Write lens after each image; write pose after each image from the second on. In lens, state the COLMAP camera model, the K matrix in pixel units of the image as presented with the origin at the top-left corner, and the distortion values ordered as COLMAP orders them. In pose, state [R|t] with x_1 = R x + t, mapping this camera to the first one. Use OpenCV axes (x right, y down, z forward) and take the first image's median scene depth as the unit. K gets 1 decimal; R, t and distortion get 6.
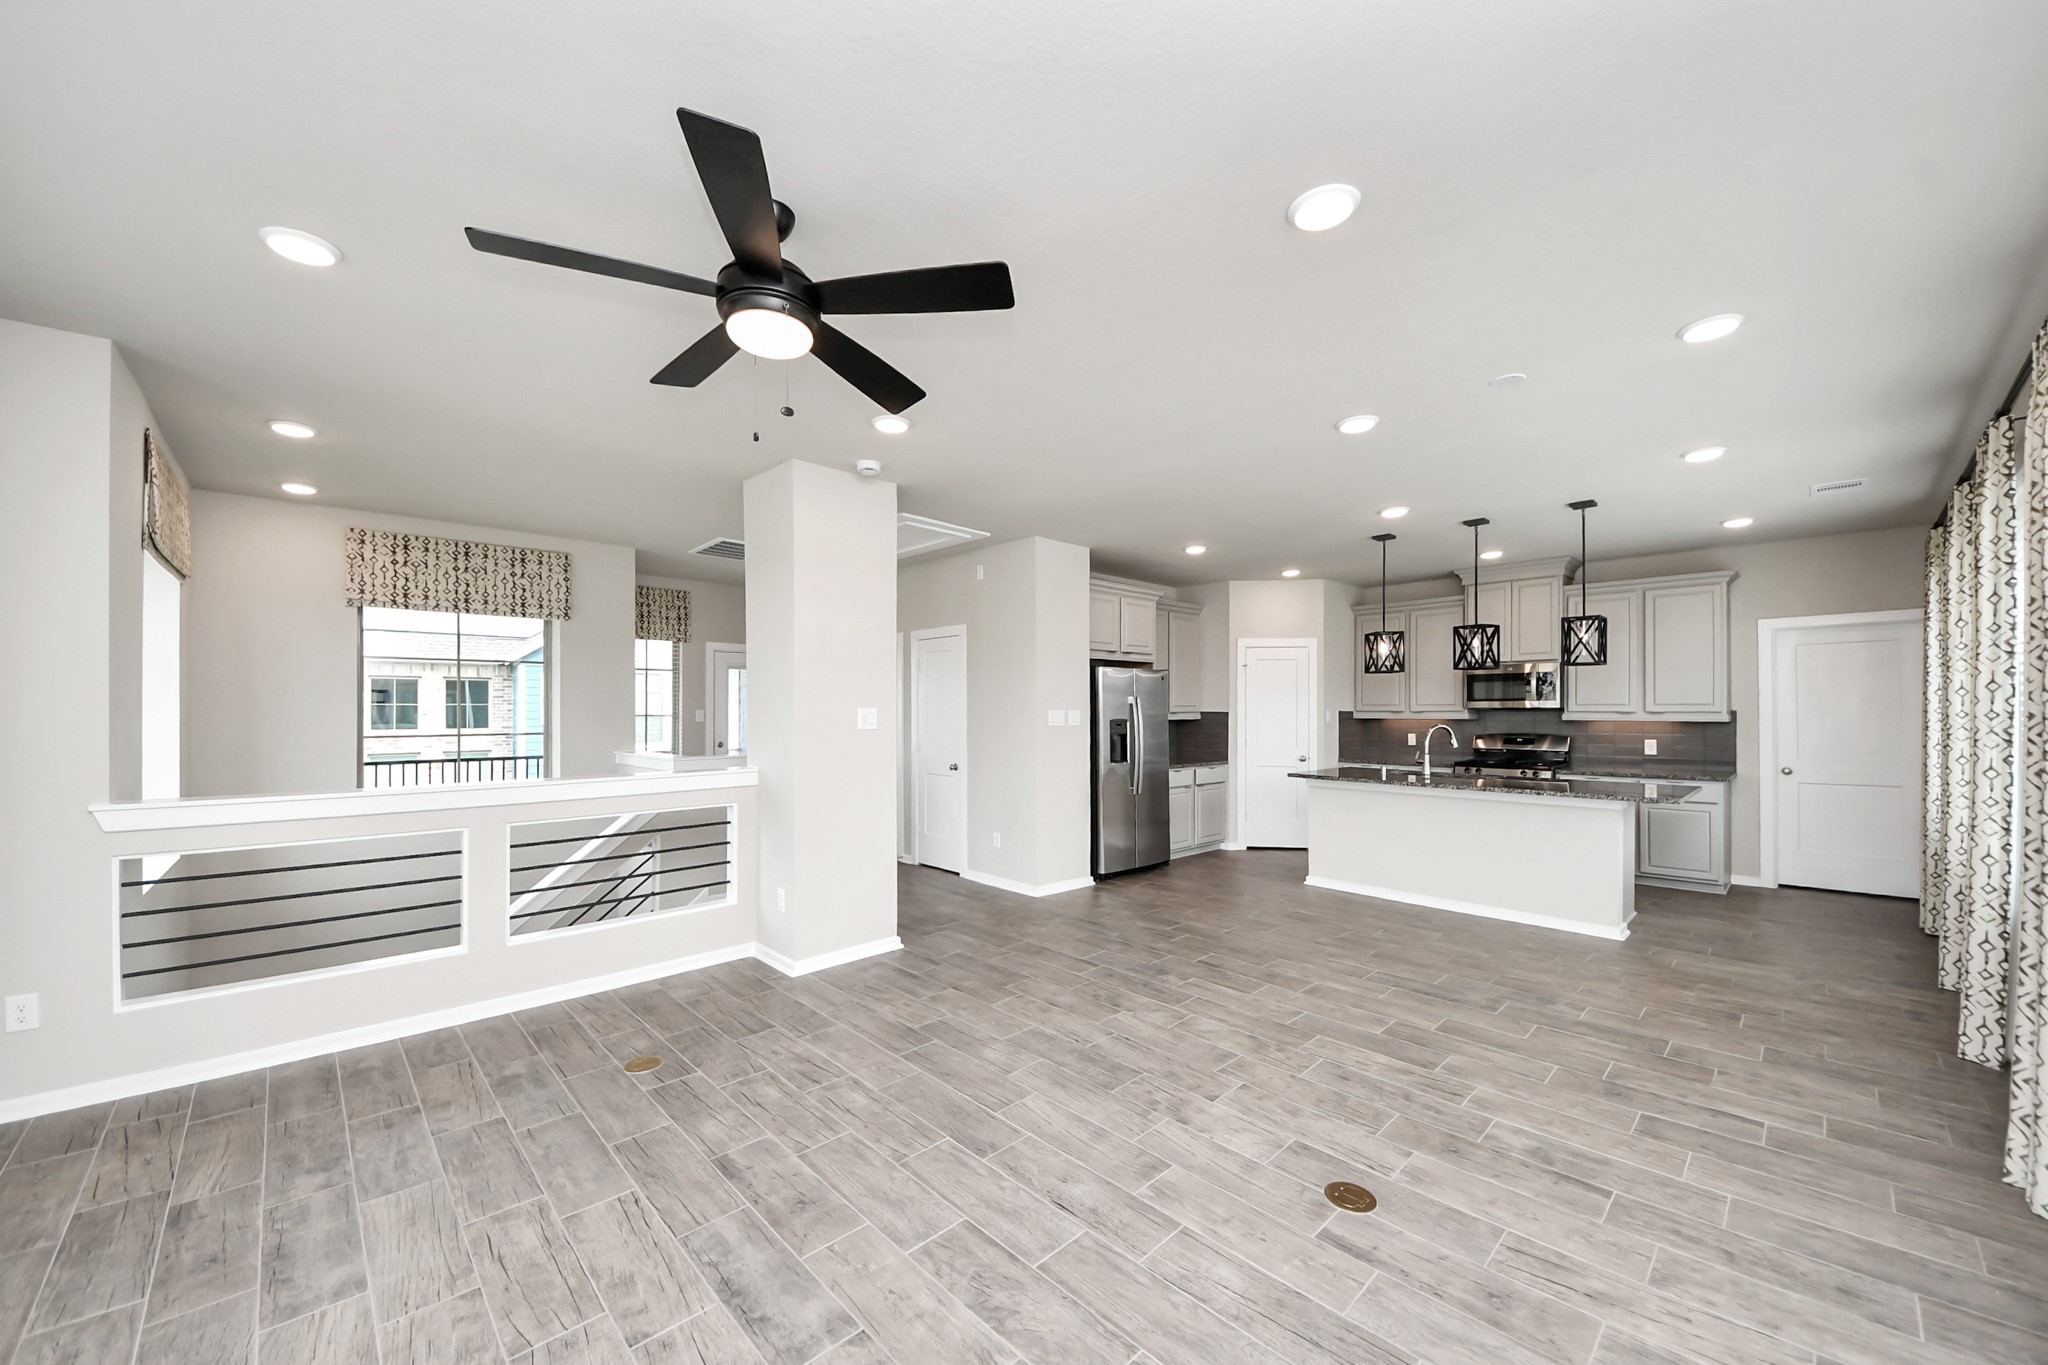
lens RADIAL K [[744.9, 0, 1044.9], [0, 744.9, 701.2], [0, 0, 1]] dist [0.000520, -0.003424]
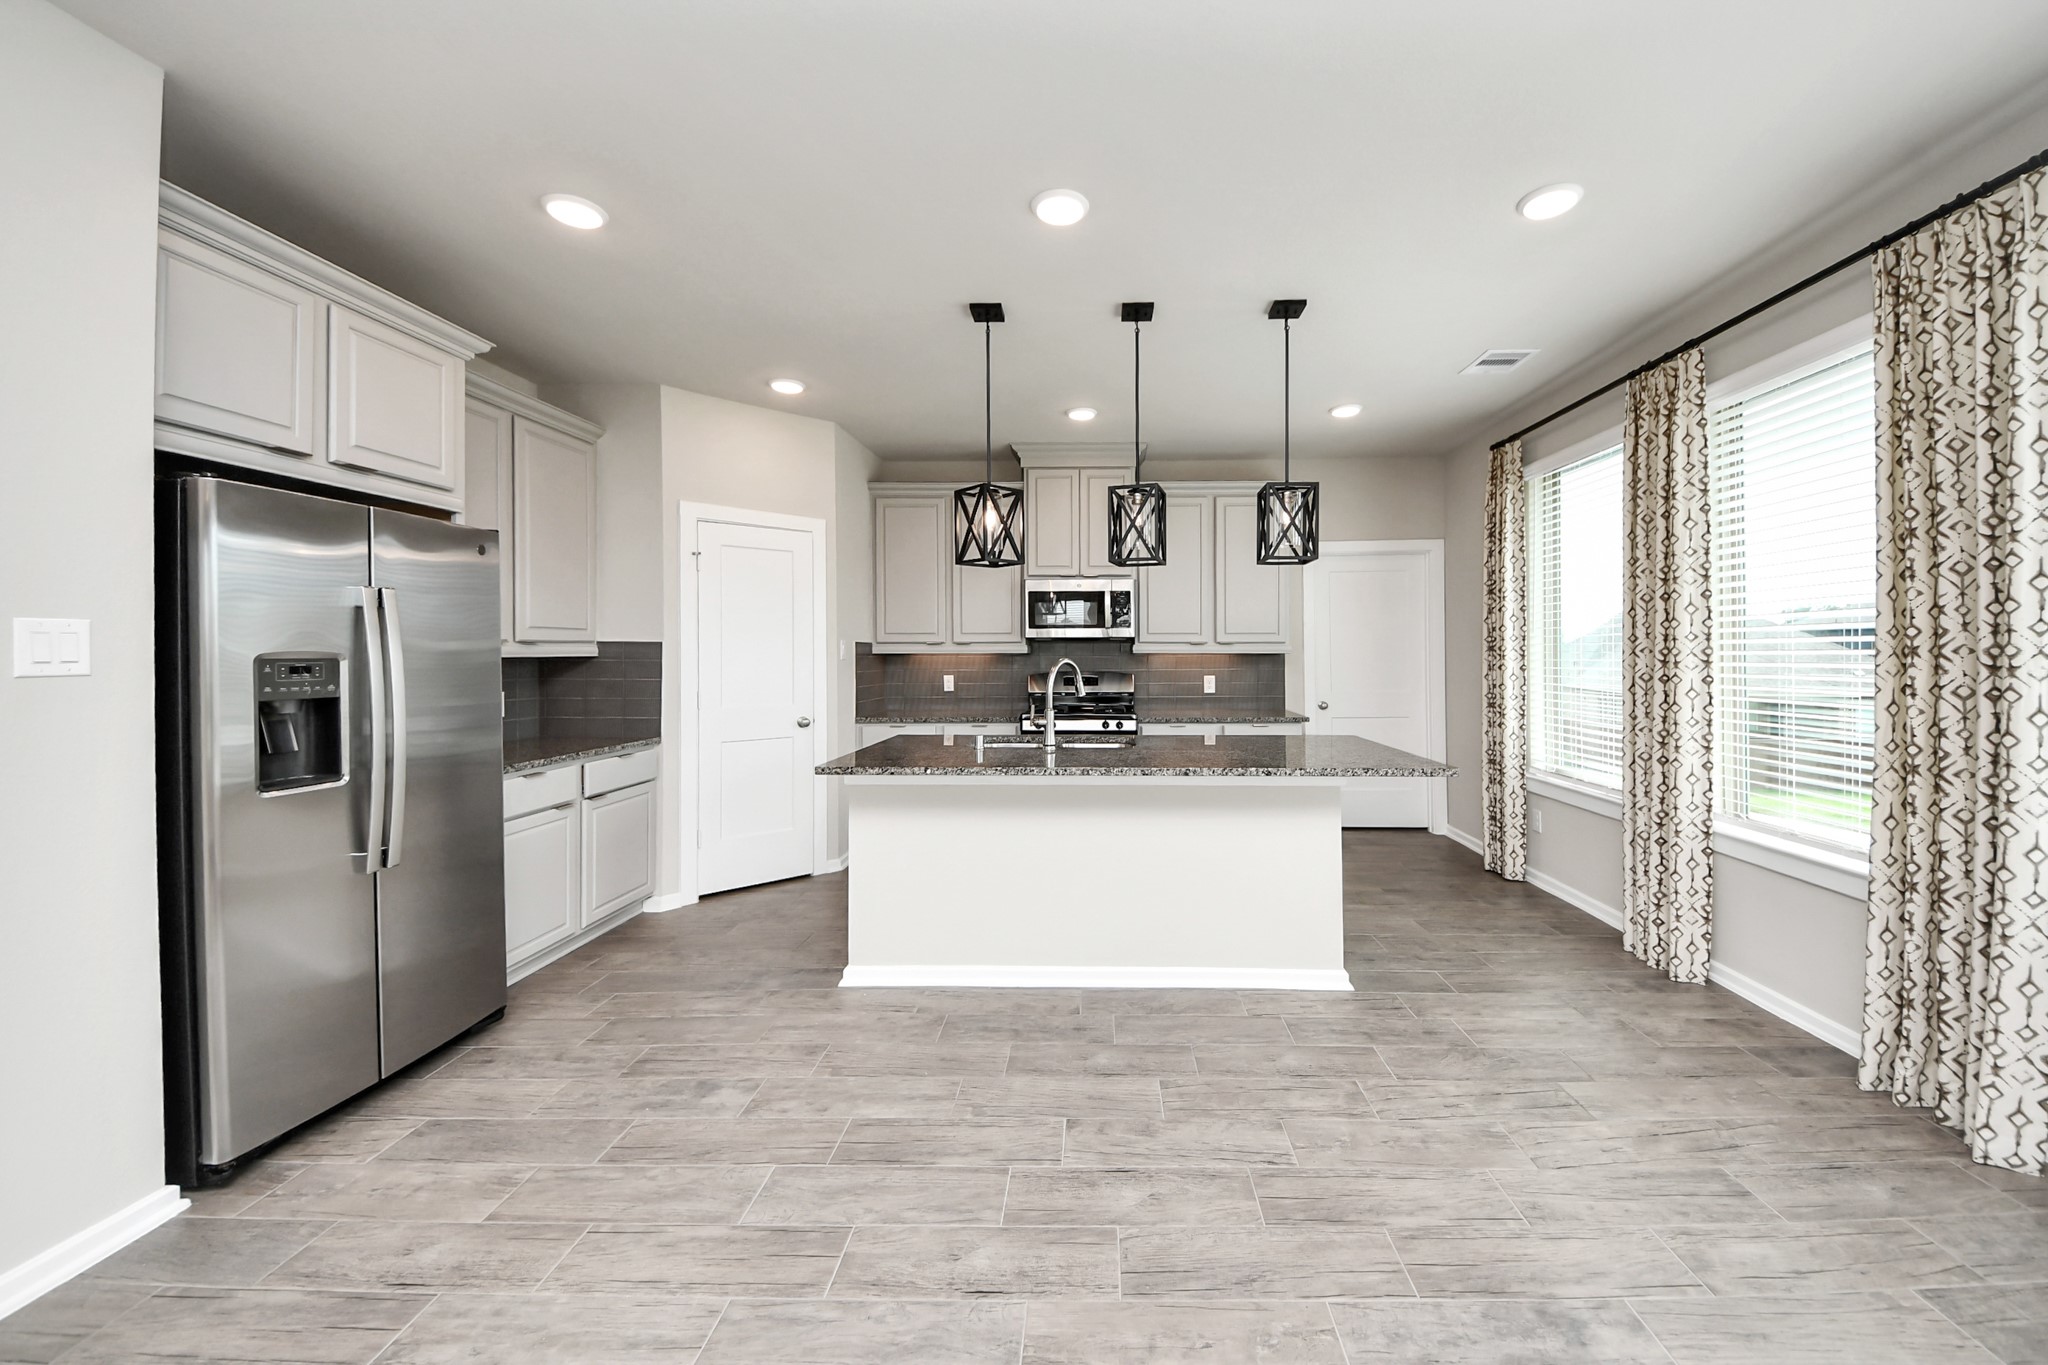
lens RADIAL K [[744.9, 0, 1090.3], [0, 744.9, 648.2], [0, 0, 1]] dist [0.000520, -0.003424]
pose [[0.712237, -0.000074, 0.701939, 0.136020], [-0.004786, 0.999976, 0.004961, 0.020626], [-0.701922, -0.006893, 0.712220, 0.596724]]
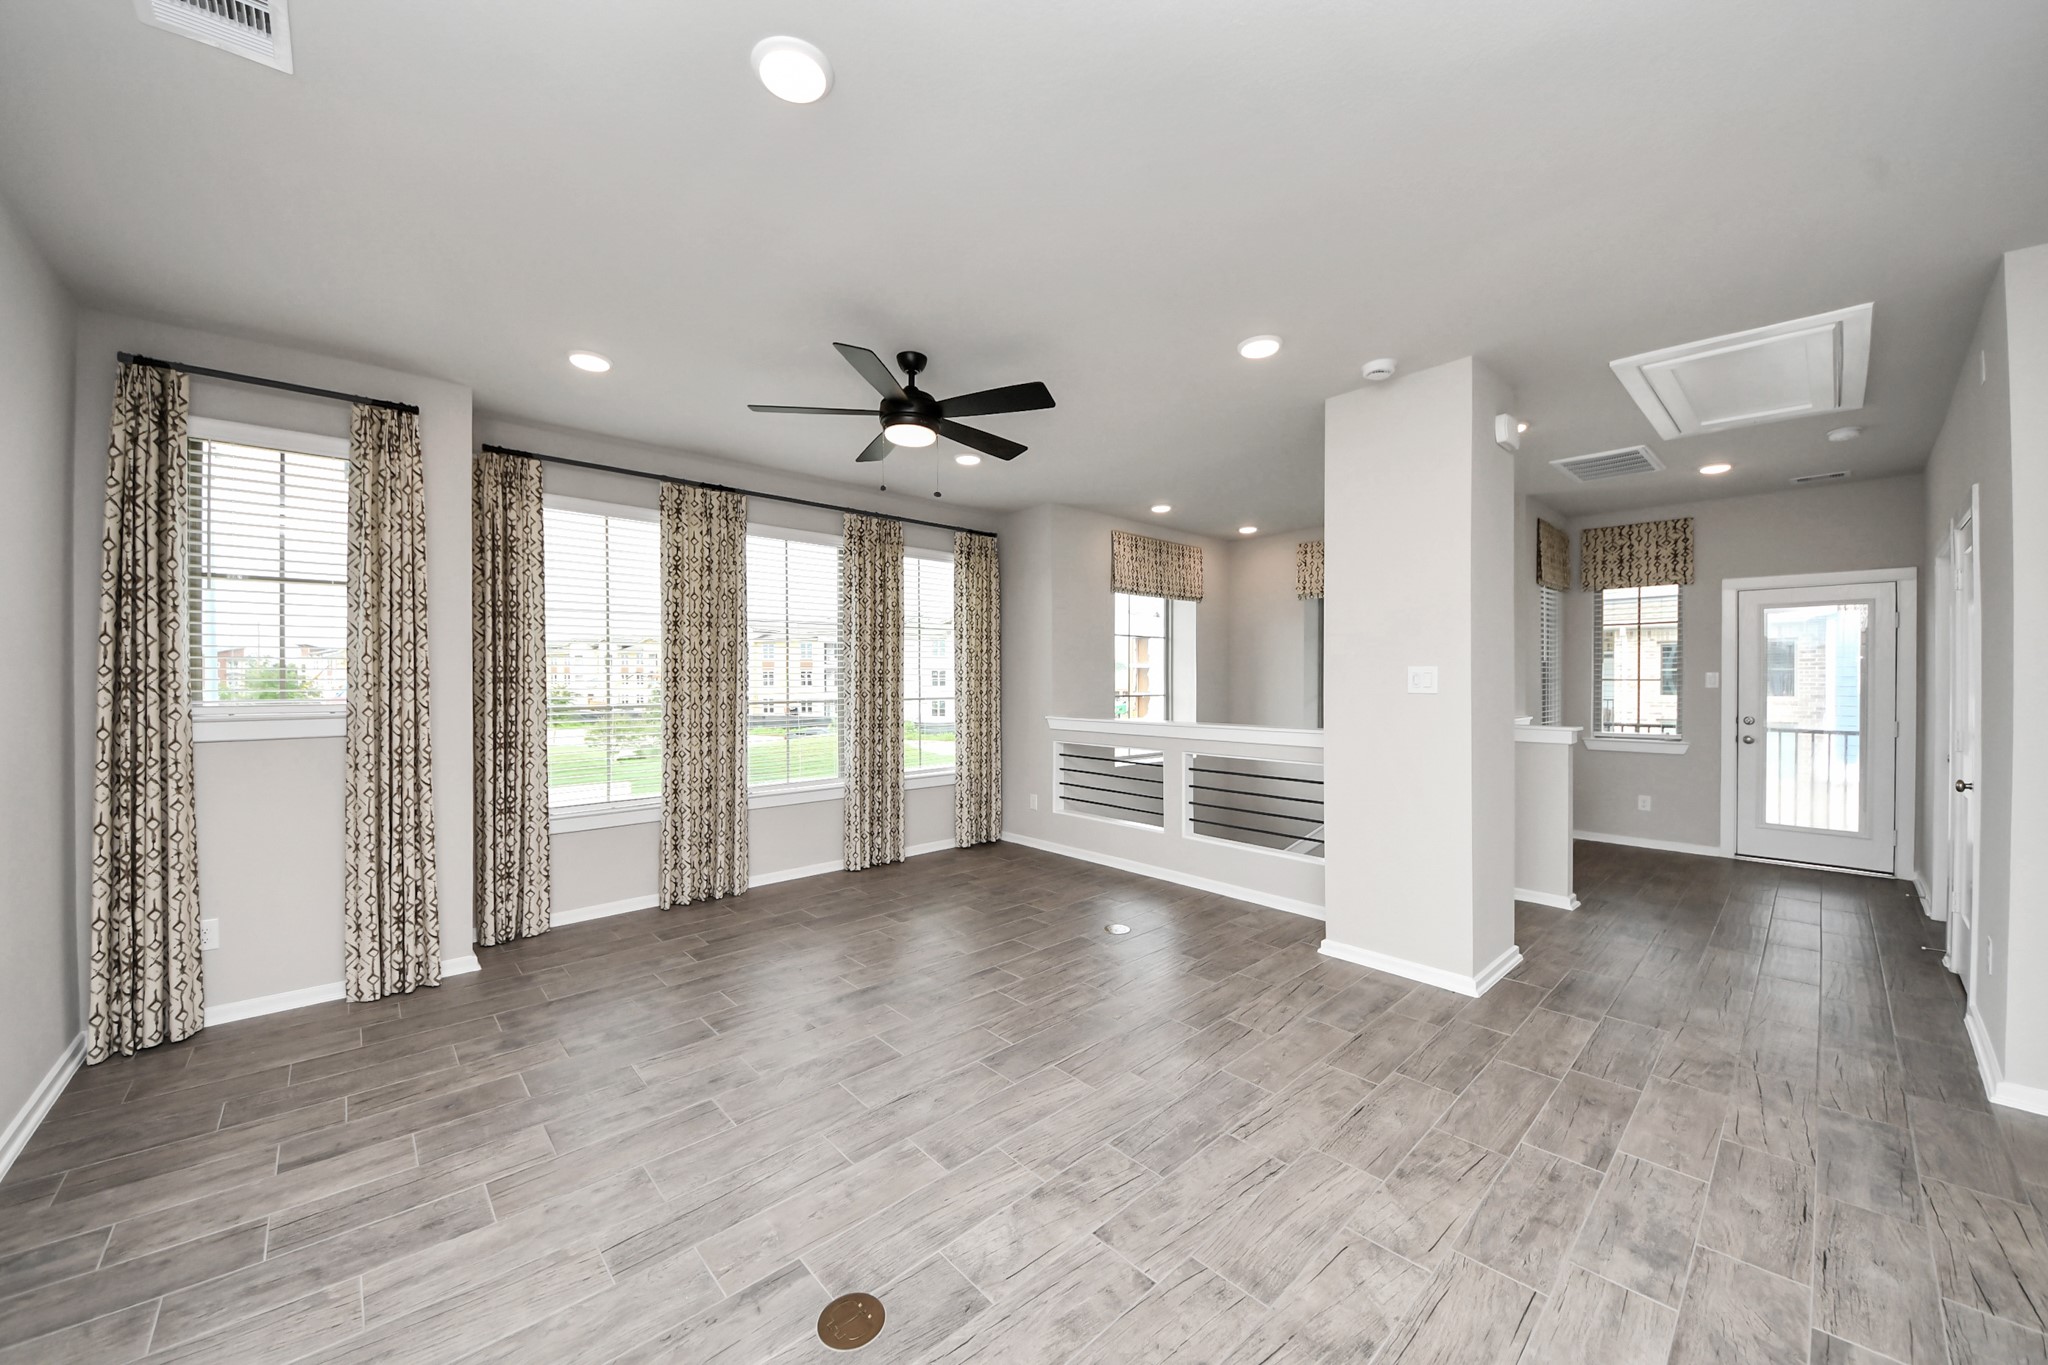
lens RADIAL K [[744.9, 0, 1005.0], [0, 744.9, 680.7], [0, 0, 1]] dist [0.000520, -0.003424]
pose [[-0.042542, 0.006126, -0.999076, 0.444476], [0.008984, 0.999943, 0.005749, 0.013505], [0.999054, -0.008731, -0.042595, 0.467261]]
